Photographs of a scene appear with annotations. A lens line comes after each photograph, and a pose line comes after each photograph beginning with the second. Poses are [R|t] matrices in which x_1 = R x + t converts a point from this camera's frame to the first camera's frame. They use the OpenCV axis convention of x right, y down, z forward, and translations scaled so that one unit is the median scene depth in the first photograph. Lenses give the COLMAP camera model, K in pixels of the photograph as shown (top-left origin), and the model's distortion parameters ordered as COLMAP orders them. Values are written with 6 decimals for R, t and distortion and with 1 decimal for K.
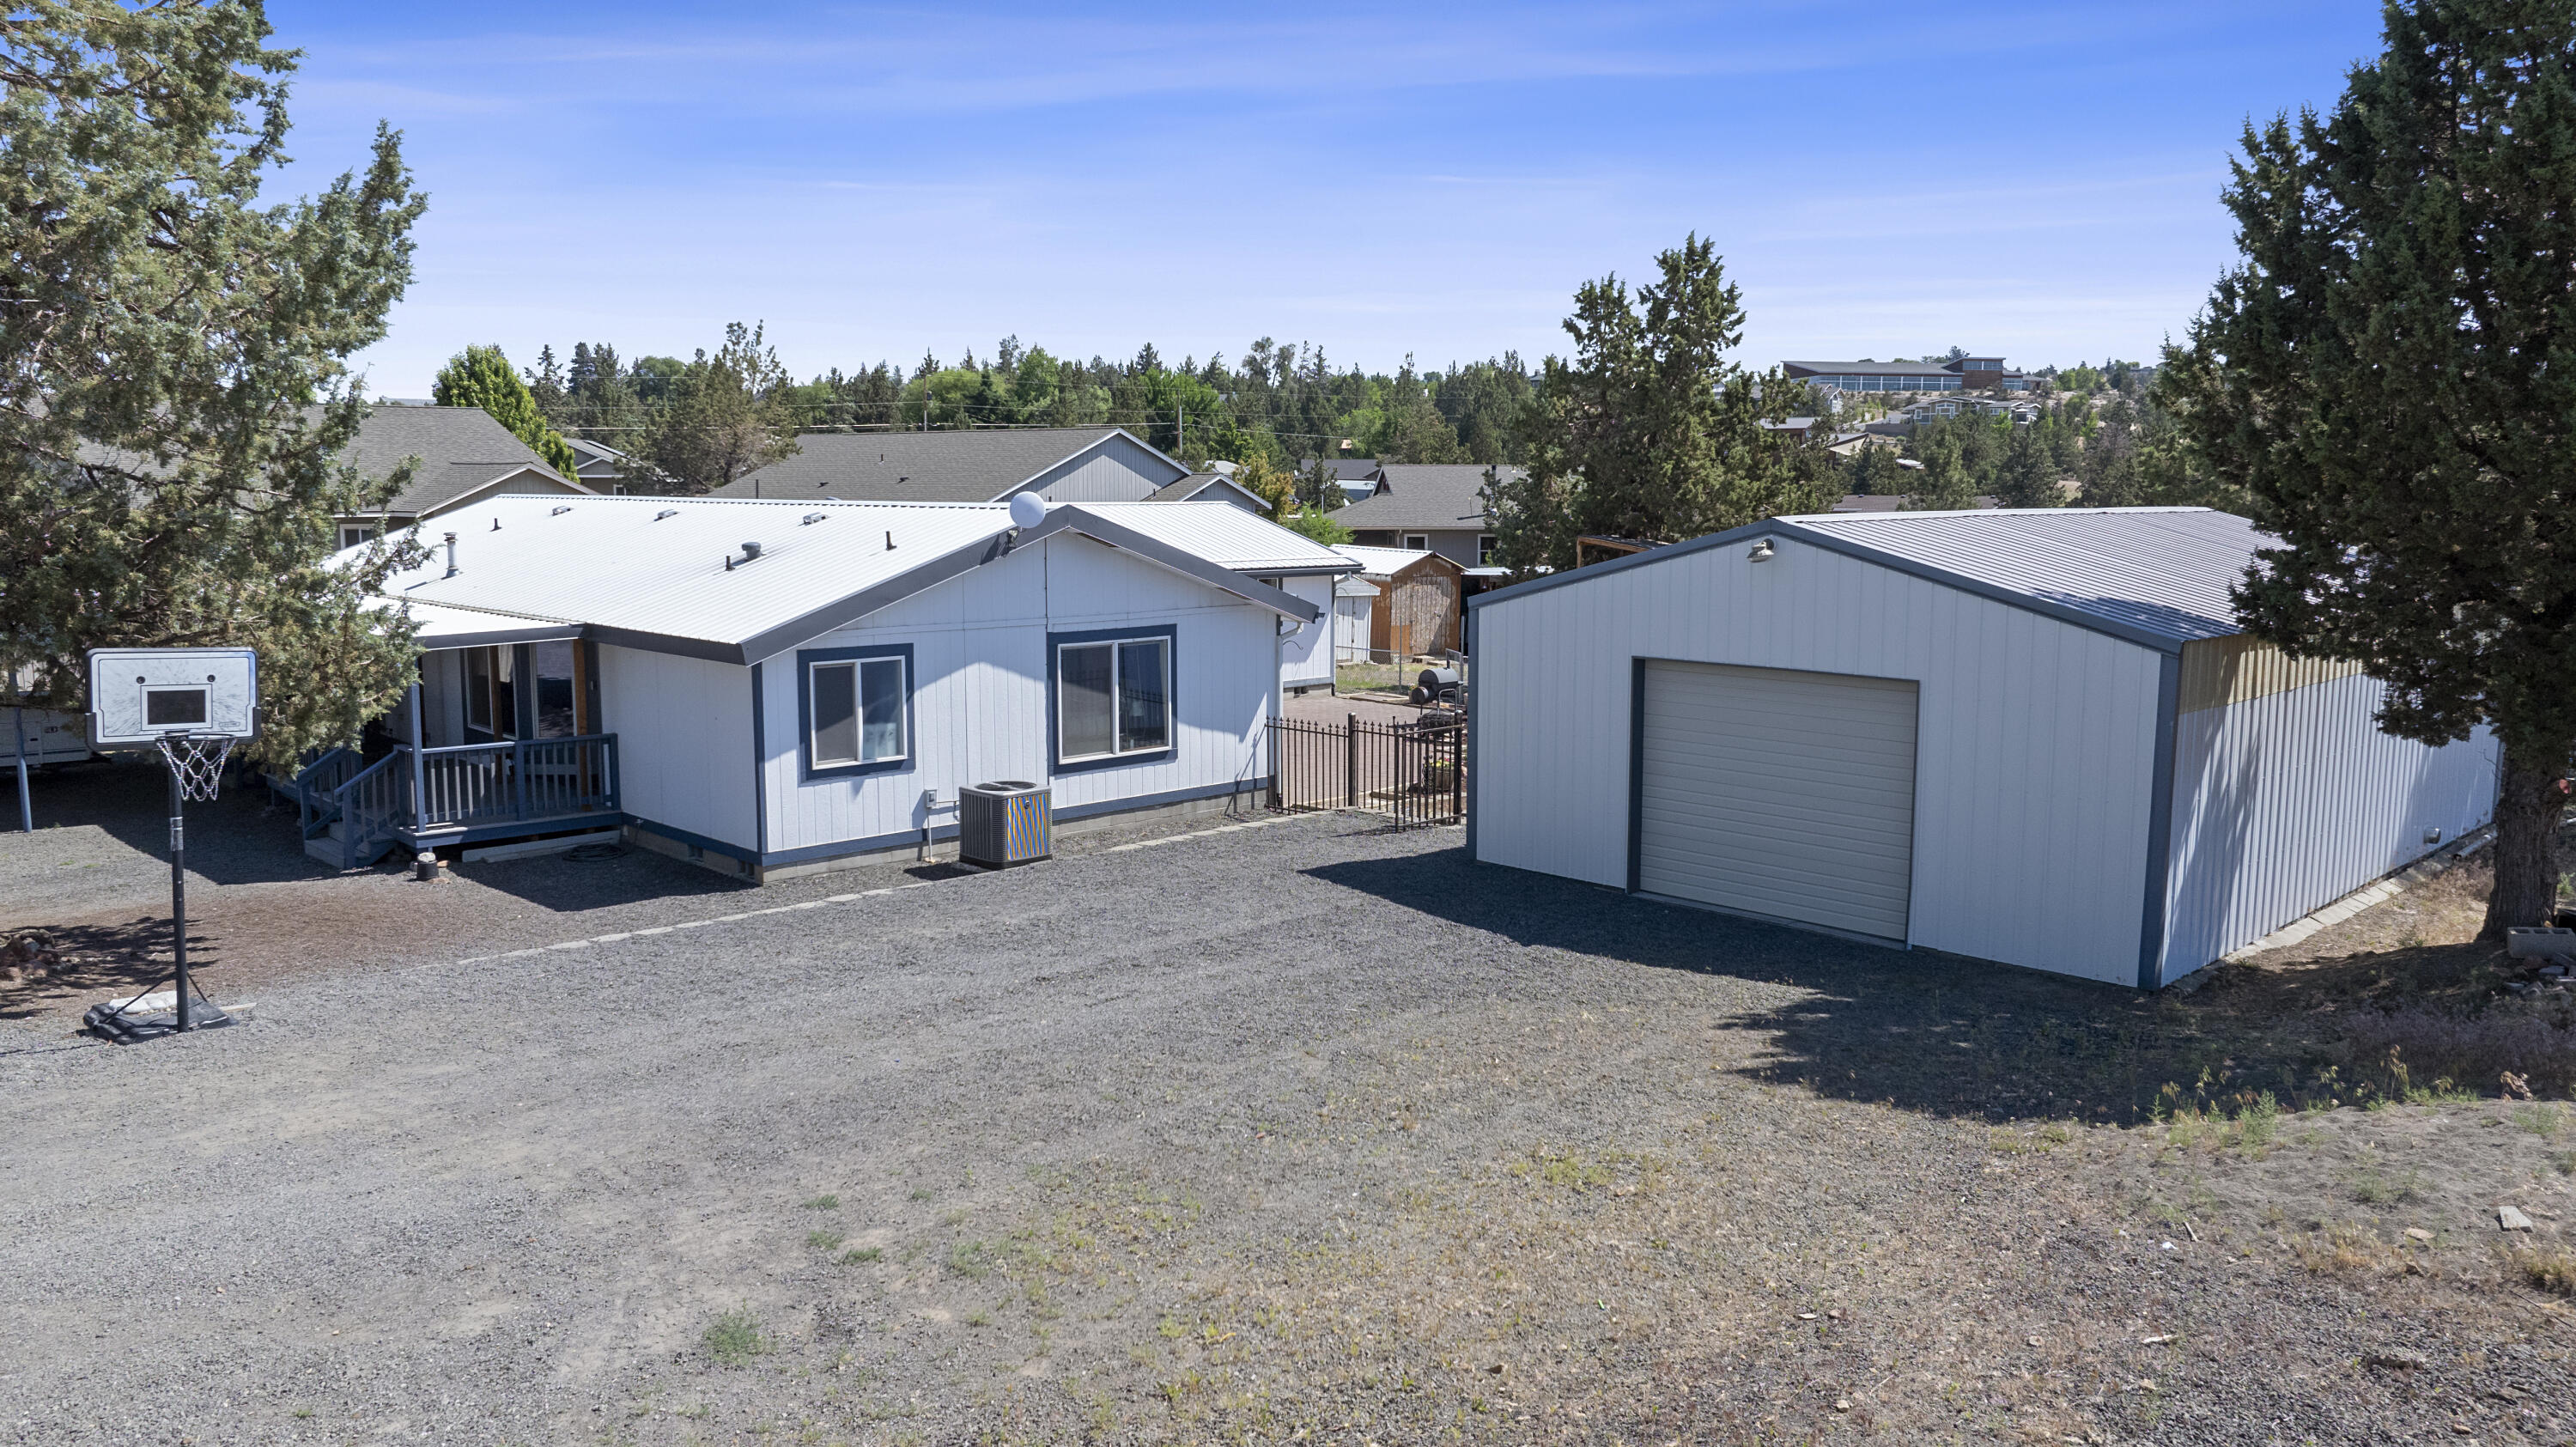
lens RADIAL K [[1804.5, 0, 1300.3], [0, 1804.5, 721.0], [0, 0, 1]] dist [-0.022323, 0.002784]
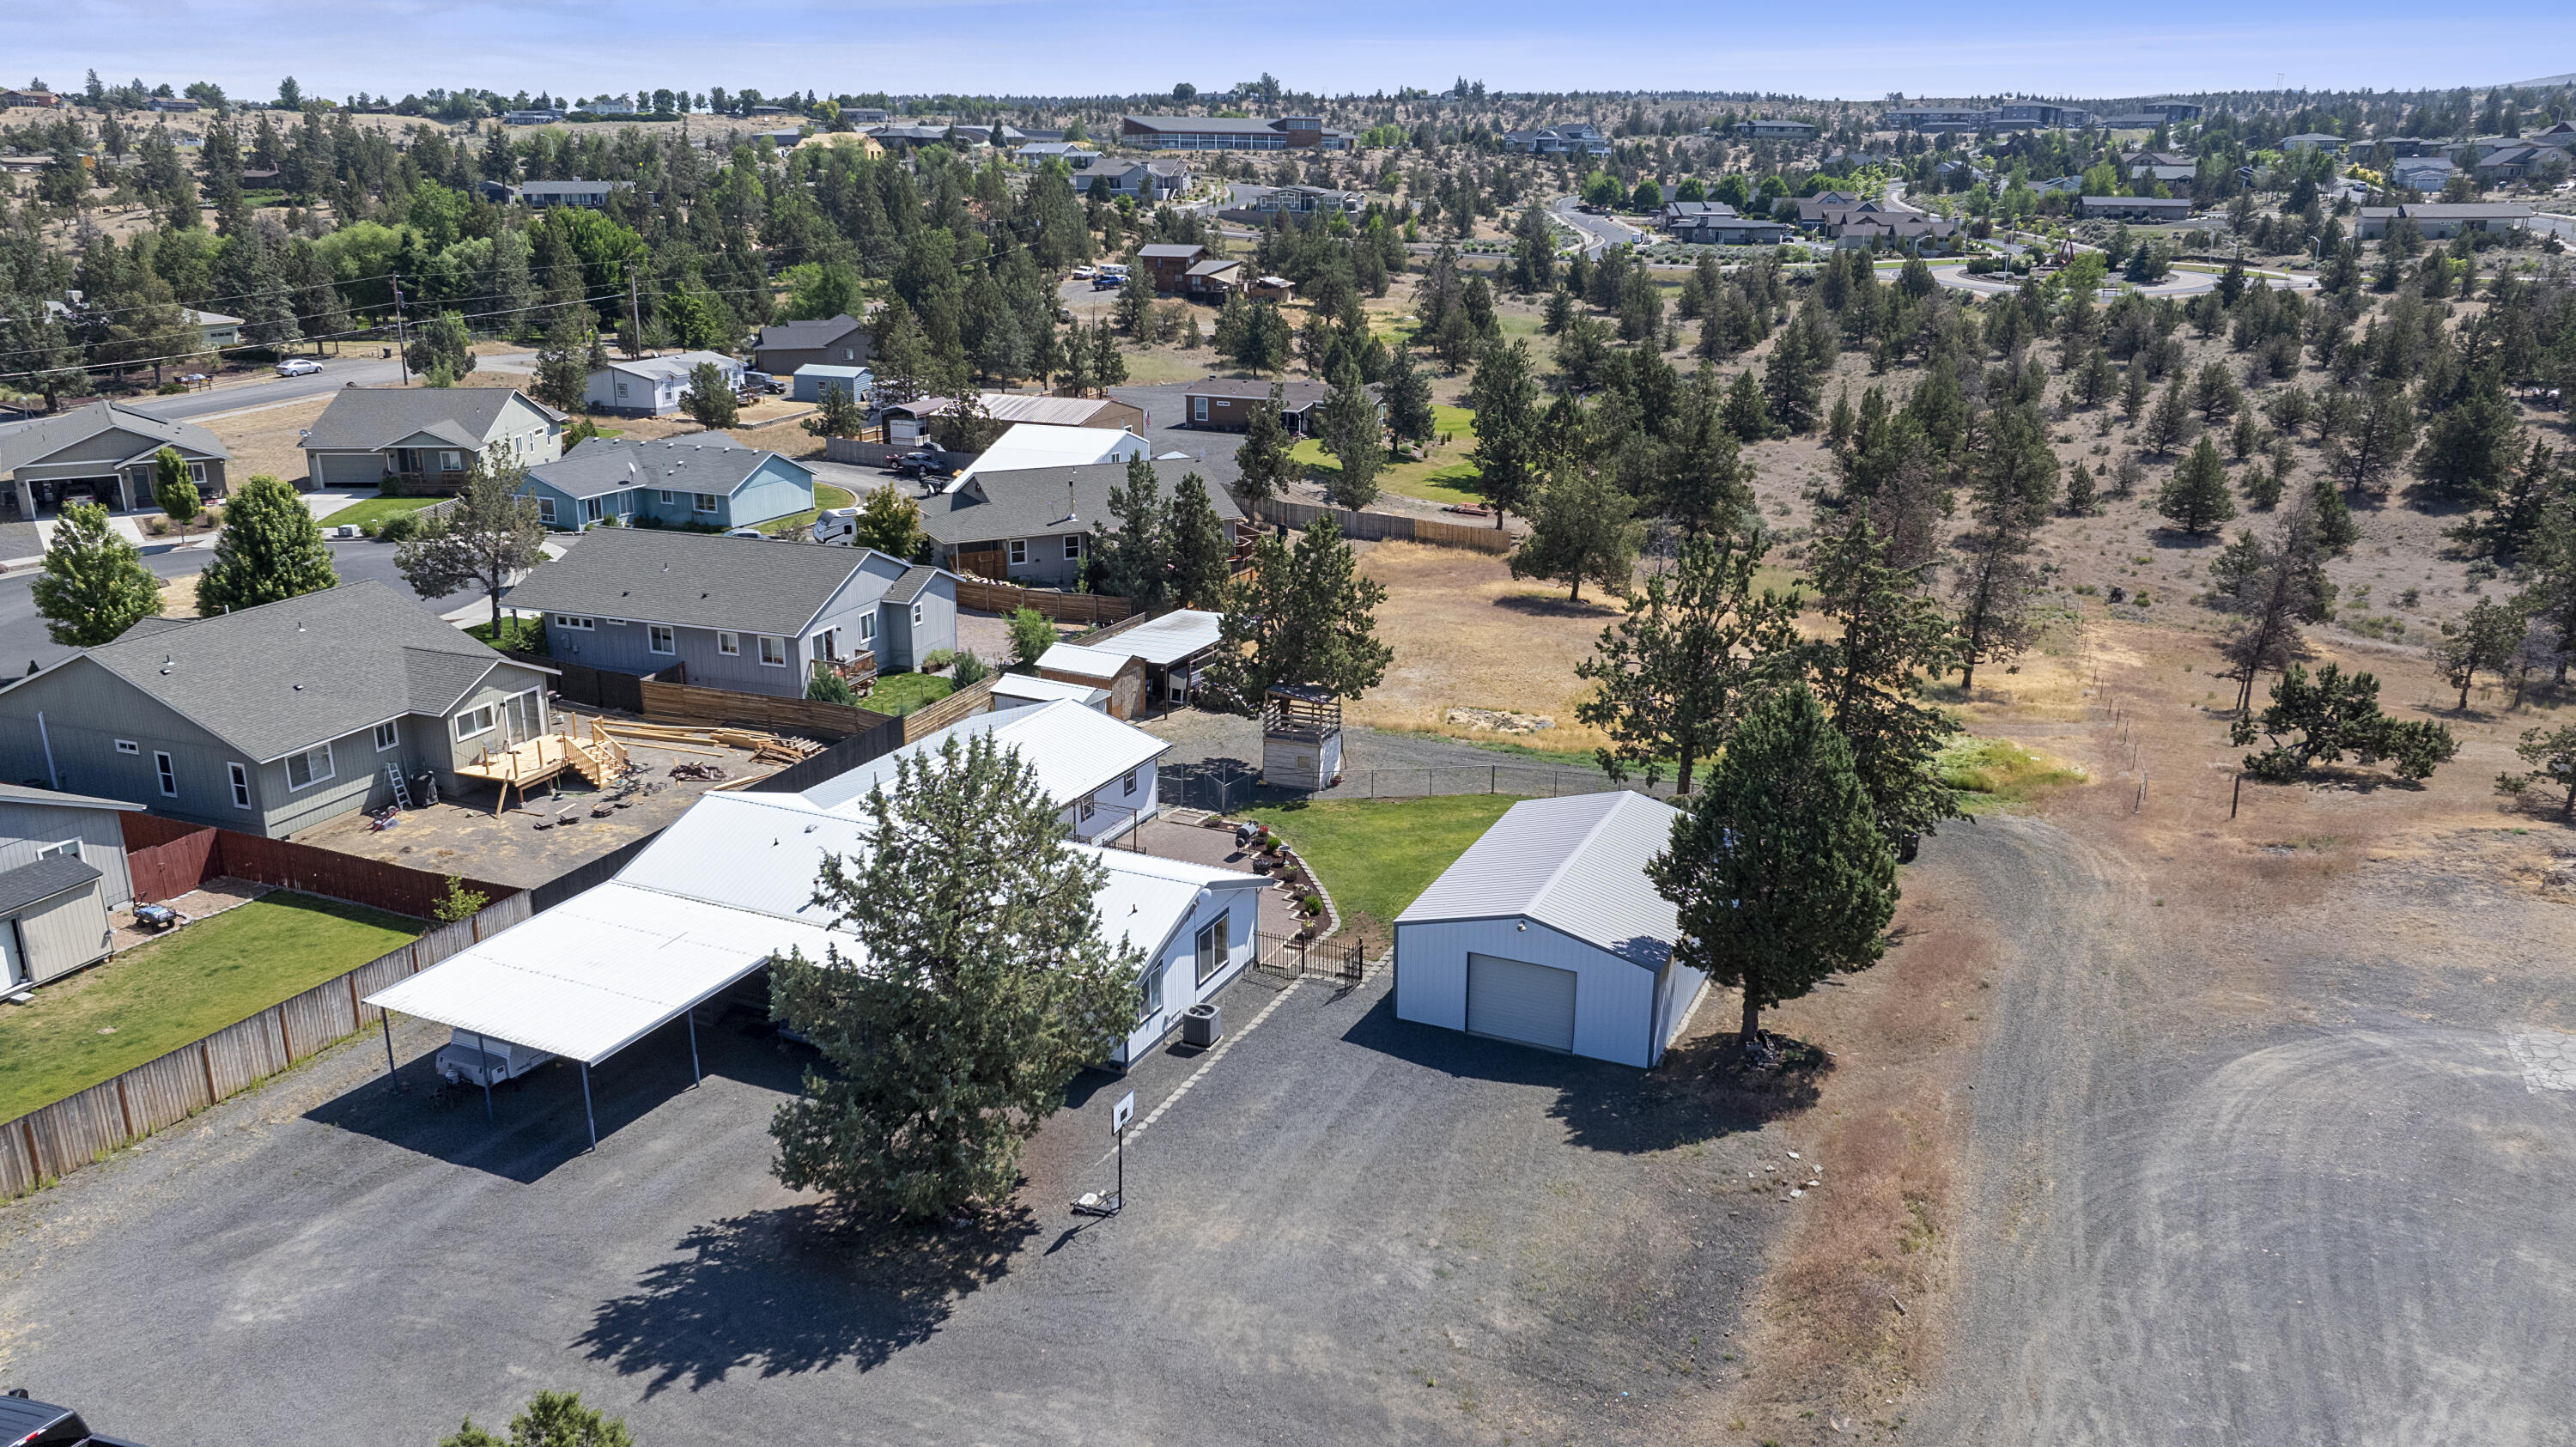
lens RADIAL K [[1812.8, 0, 1298.4], [0, 1812.8, 710.6], [0, 0, 1]] dist [-0.017154, 0.002082]
pose [[0.932585, -0.097122, 0.347638, -1.118092], [0.041208, 0.985470, 0.164774, -0.989662], [-0.358590, -0.139341, 0.923037, -1.587344]]
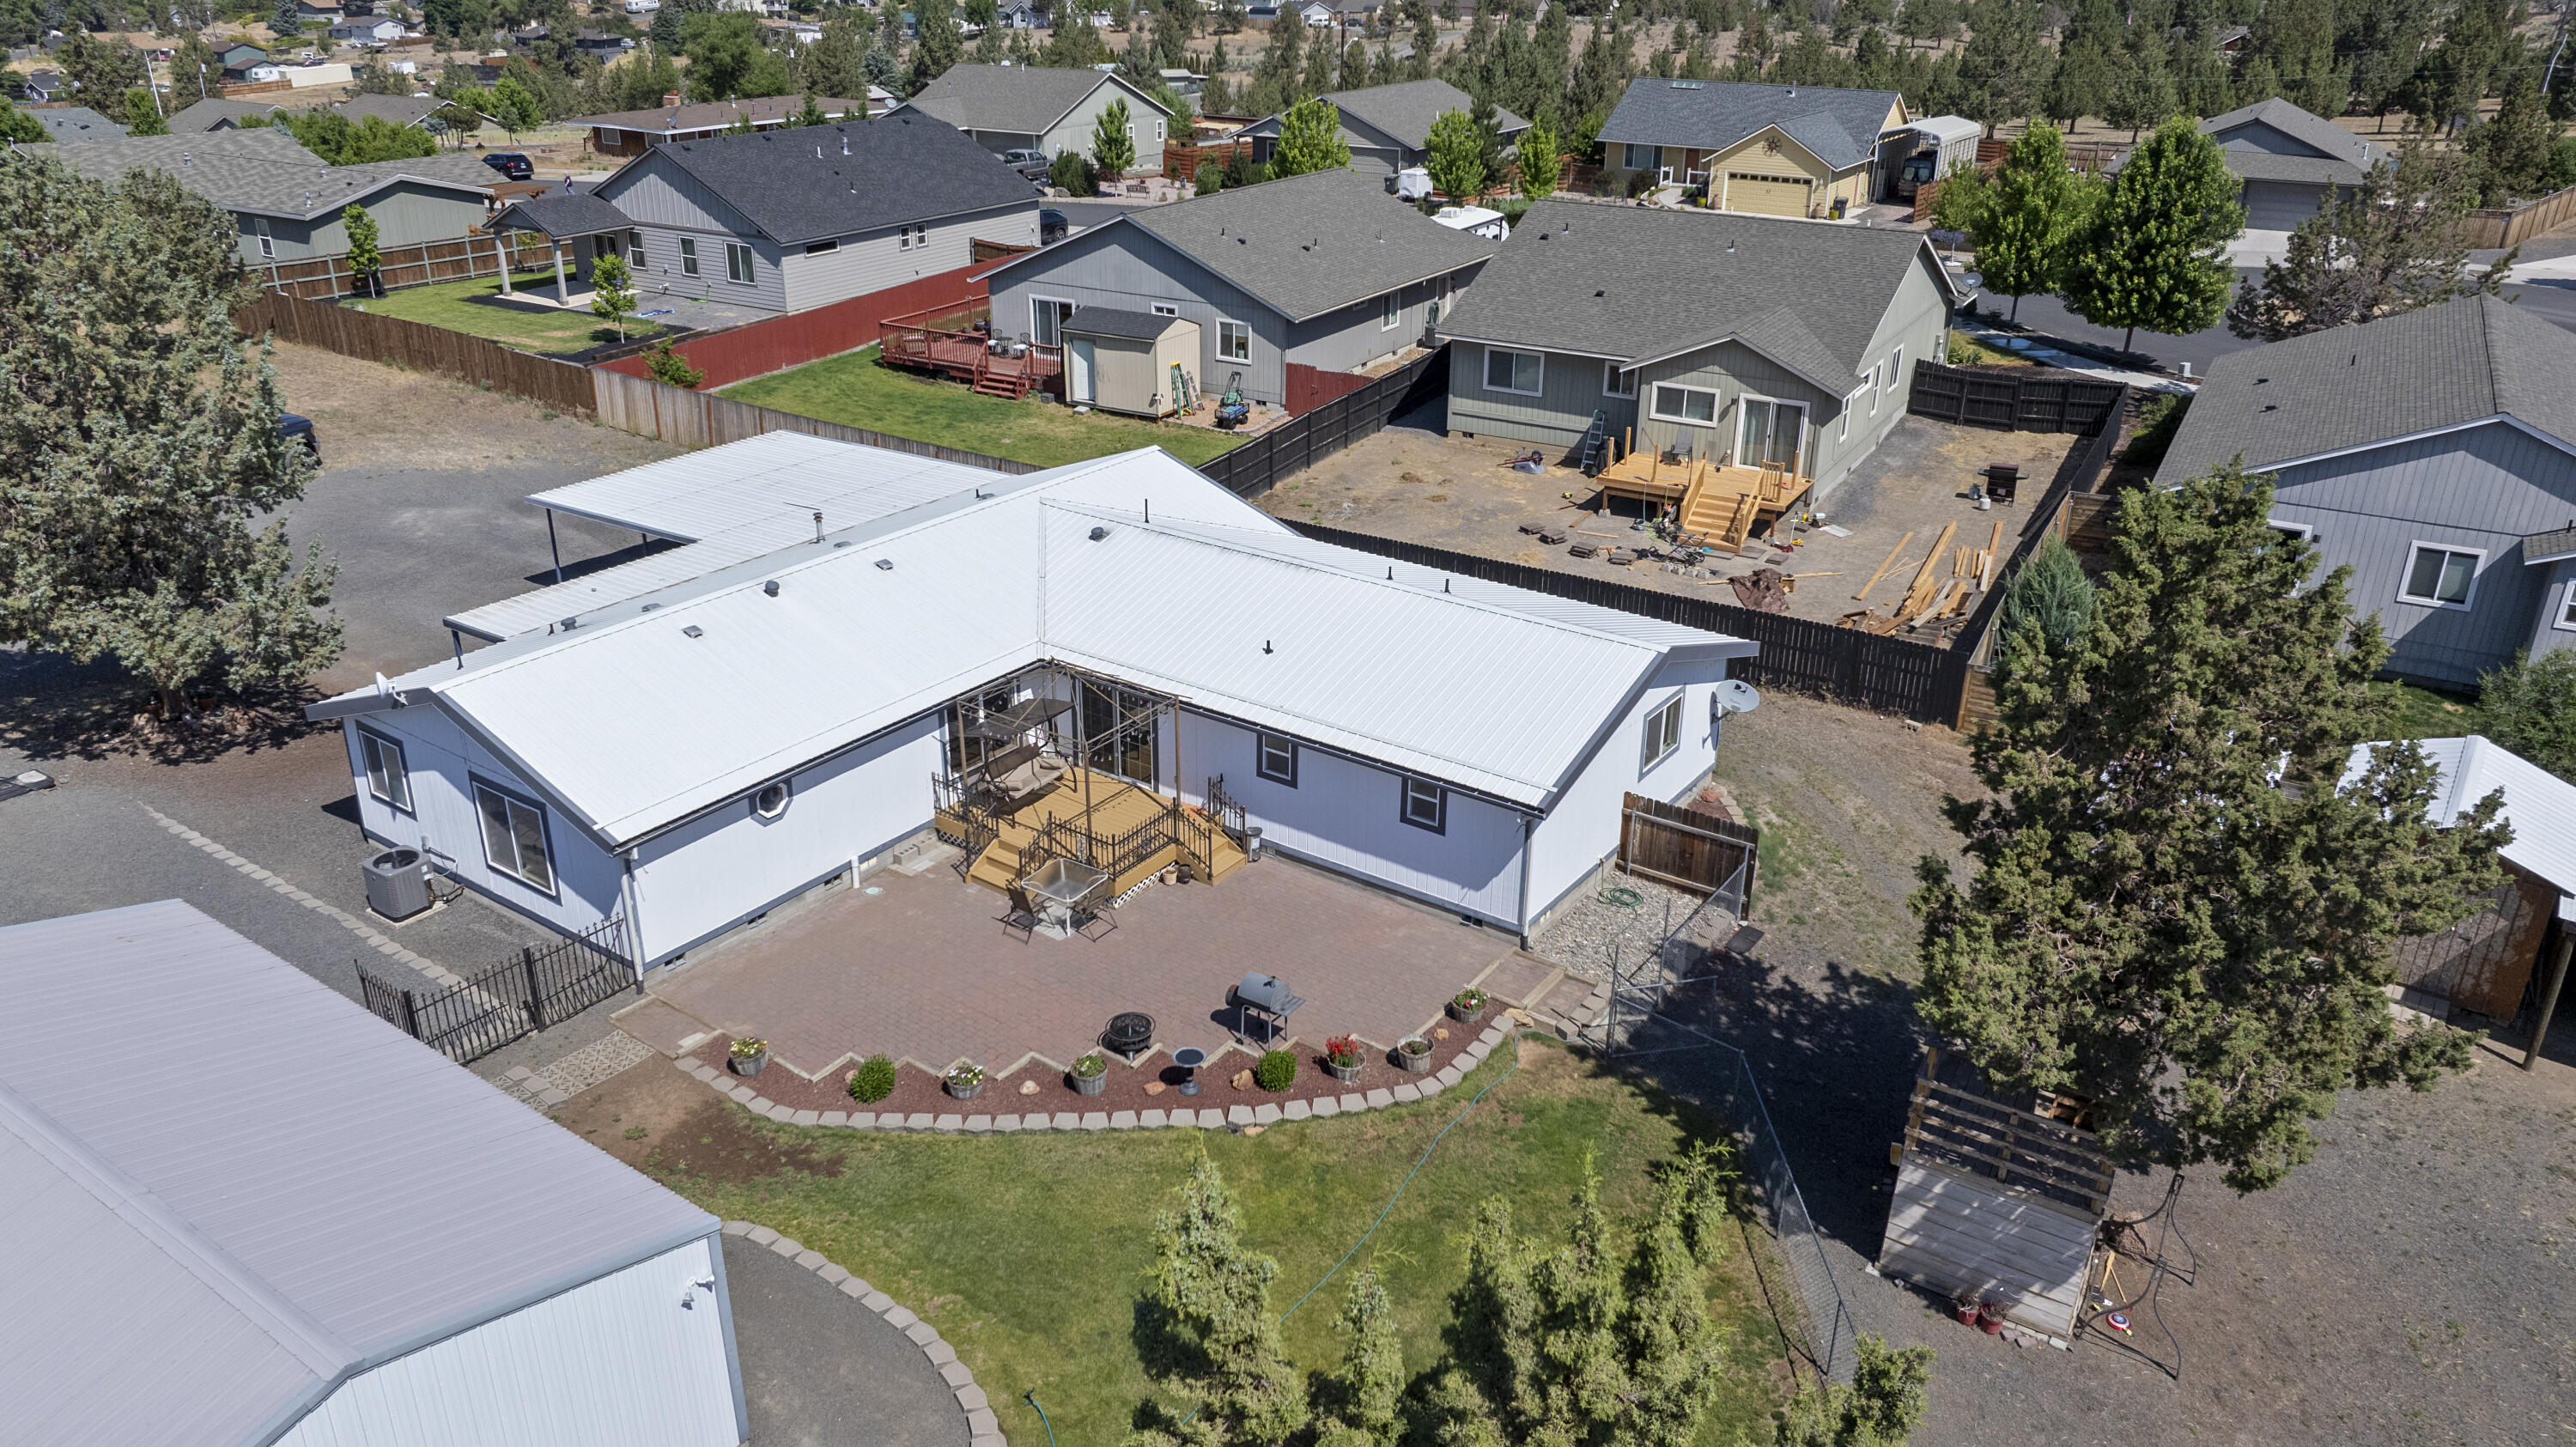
lens RADIAL K [[1804.5, 0, 1300.3], [0, 1804.5, 721.0], [0, 0, 1]] dist [-0.022323, 0.002784]
pose [[0.184044, 0.397416, -0.898993, 1.585262], [-0.138174, 0.915995, 0.376645, -0.926160], [0.973158, 0.054898, 0.223496, 1.836646]]
